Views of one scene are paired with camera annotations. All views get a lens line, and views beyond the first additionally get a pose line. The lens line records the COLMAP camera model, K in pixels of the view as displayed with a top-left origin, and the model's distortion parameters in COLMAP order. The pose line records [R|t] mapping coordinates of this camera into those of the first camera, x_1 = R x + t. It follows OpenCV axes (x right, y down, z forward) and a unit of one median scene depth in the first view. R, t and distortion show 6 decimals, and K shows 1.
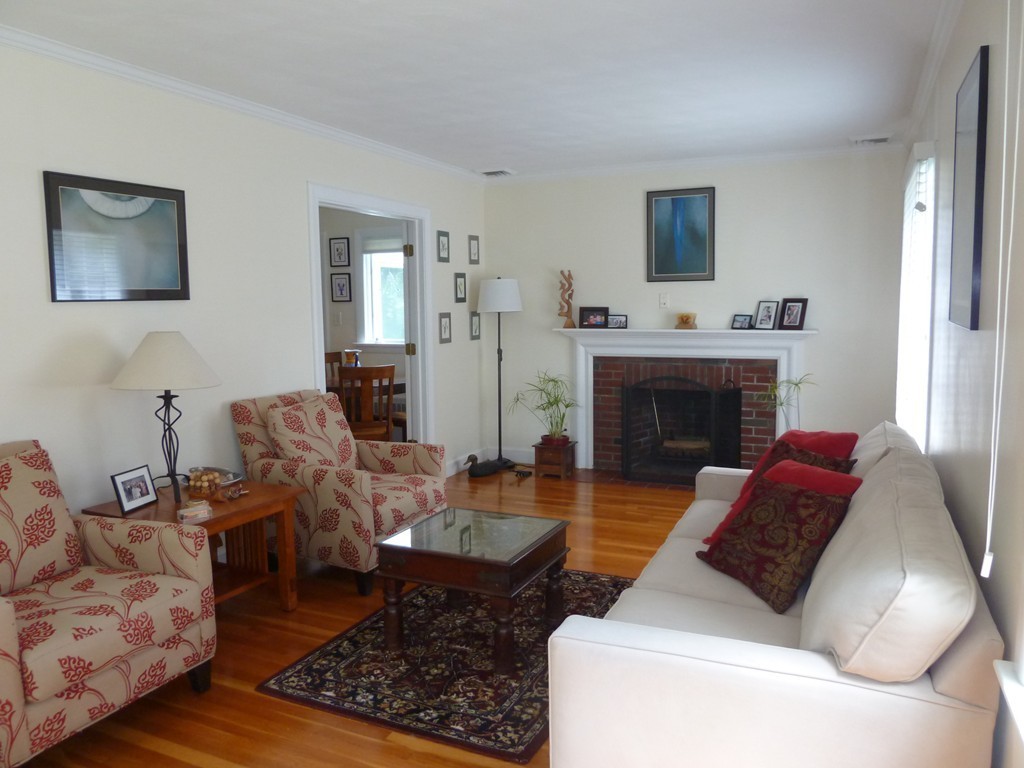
lens RADIAL K [[763.5, 0, 508.6], [0, 763.5, 382.1], [0, 0, 1]] dist [-0.038803, 0.002515]
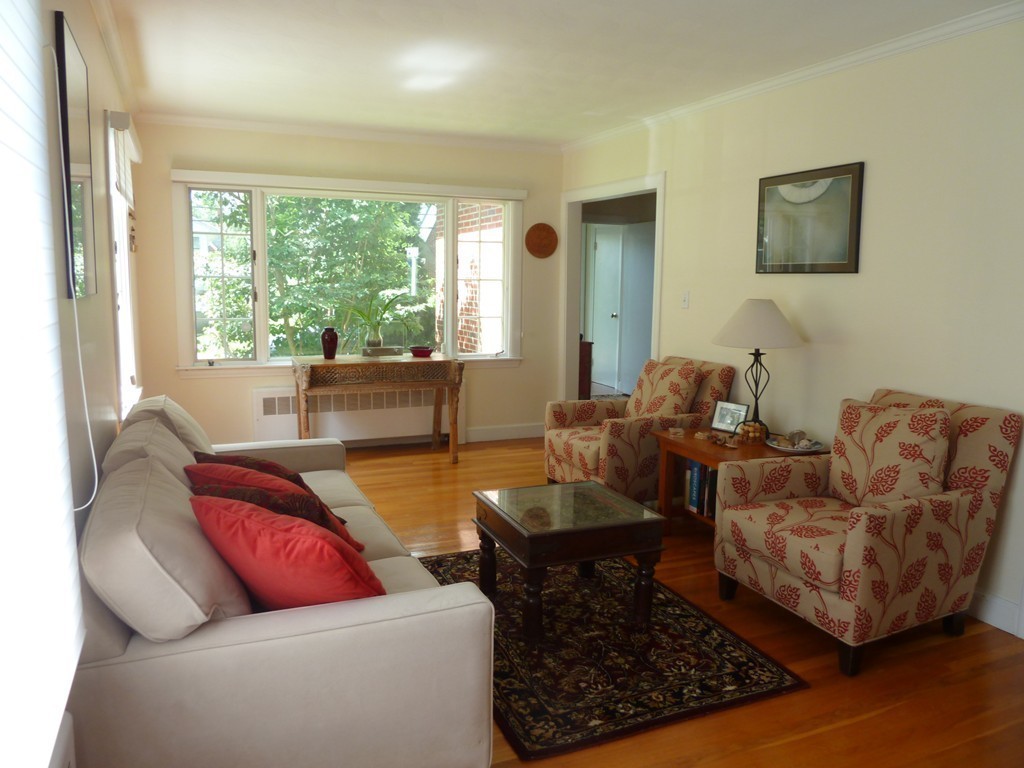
lens RADIAL K [[763.5, 0, 512.2], [0, 763.5, 383.2], [0, 0, 1]] dist [-0.038803, 0.002515]
pose [[-0.668357, 0.122334, -0.733712, 0.407056], [-0.071777, 0.971174, 0.227310, -0.106279], [0.740369, 0.204588, -0.640310, 0.873059]]
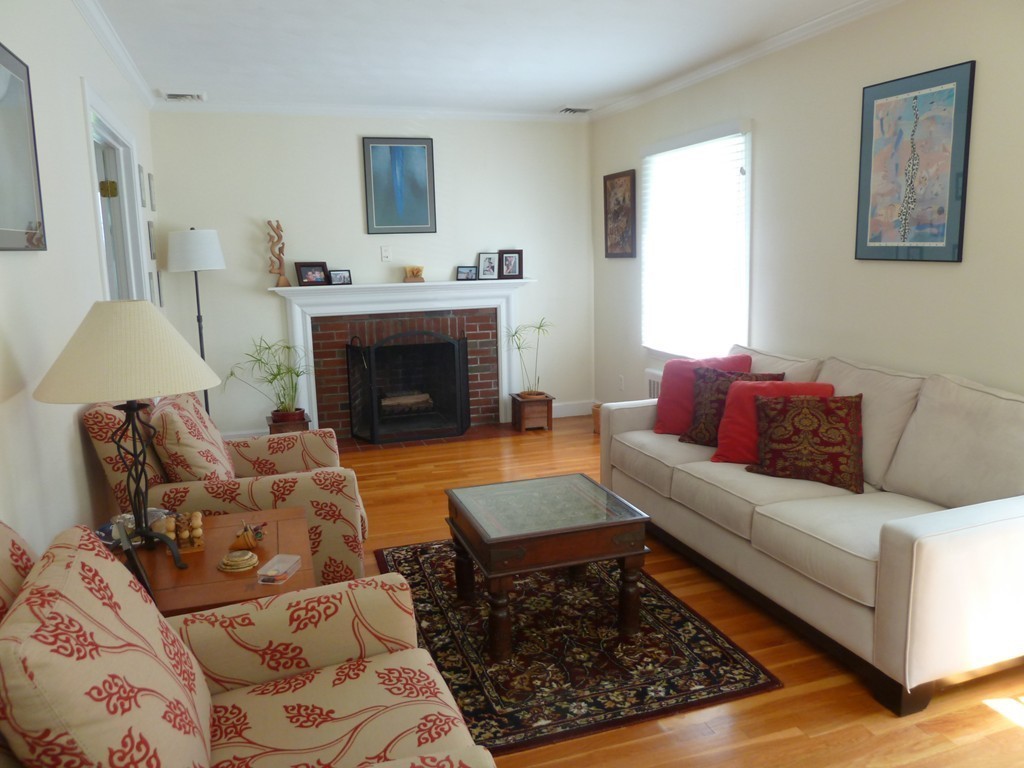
lens RADIAL K [[763.5, 0, 512.8], [0, 763.5, 379.9], [0, 0, 1]] dist [-0.038803, 0.002515]
pose [[0.721465, -0.119116, 0.682129, -0.371055], [0.086404, 0.992880, 0.081994, -0.014618], [-0.687039, -0.000217, 0.726621, 0.200570]]
